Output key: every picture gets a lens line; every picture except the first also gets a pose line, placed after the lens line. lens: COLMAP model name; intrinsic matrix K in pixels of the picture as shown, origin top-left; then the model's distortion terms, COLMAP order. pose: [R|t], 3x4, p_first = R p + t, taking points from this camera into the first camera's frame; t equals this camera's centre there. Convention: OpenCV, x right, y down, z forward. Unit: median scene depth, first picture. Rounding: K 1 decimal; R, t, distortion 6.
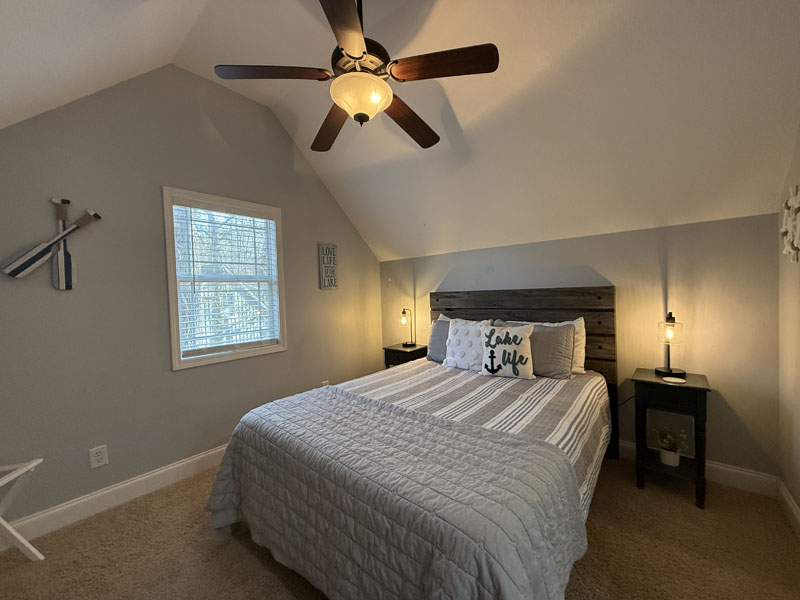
lens RADIAL K [[317.0, 0, 400.0], [0, 317.0, 300.0], [0, 0, 1]] dist [0.002763, 0.000149]
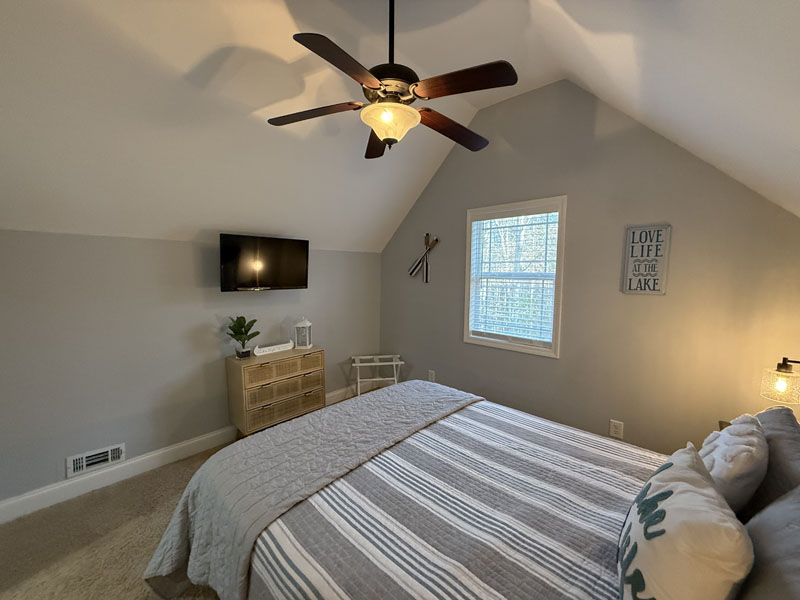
lens RADIAL K [[317.0, 0, 400.0], [0, 317.0, 300.0], [0, 0, 1]] dist [0.002763, 0.000149]
pose [[-0.040137, 0.122367, -0.991673, 0.673489], [-0.031992, 0.991807, 0.123678, -0.128463], [0.998682, 0.036690, -0.035894, 0.754832]]
